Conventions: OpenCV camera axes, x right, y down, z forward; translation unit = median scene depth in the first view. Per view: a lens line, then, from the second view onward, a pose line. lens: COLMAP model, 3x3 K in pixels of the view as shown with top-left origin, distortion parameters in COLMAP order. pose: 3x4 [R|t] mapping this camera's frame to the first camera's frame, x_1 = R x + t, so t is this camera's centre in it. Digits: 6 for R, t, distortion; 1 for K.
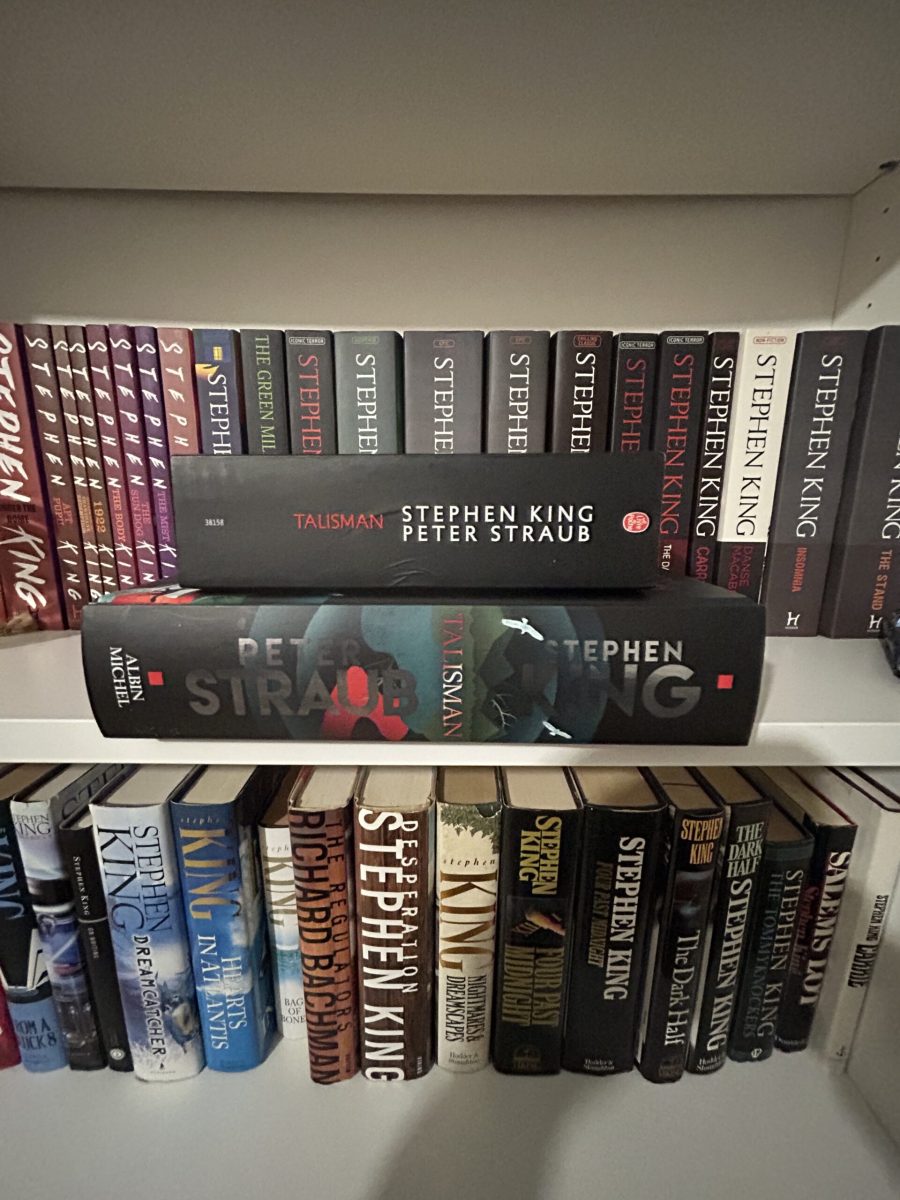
lens RADIAL K [[484.4, 0, 450.0], [0, 484.4, 600.0], [0, 0, 1]] dist [-0.001275, 0.003618]
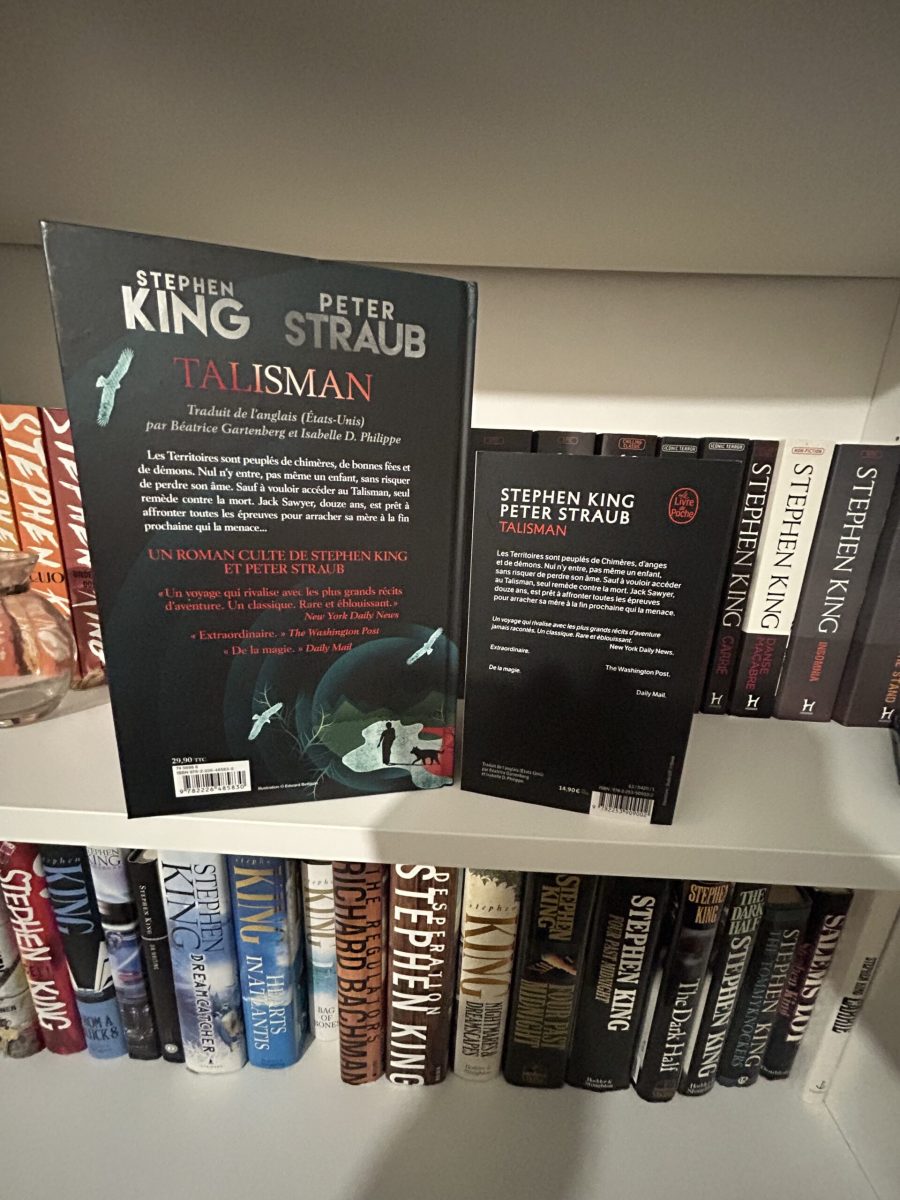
lens RADIAL K [[484.4, 0, 450.0], [0, 484.4, 600.0], [0, 0, 1]] dist [-0.001275, 0.003618]
pose [[0.998929, 0.042680, -0.017862, -0.067297], [-0.041654, 0.997654, 0.054328, -0.210725], [0.020138, -0.053526, 0.998363, -0.063577]]
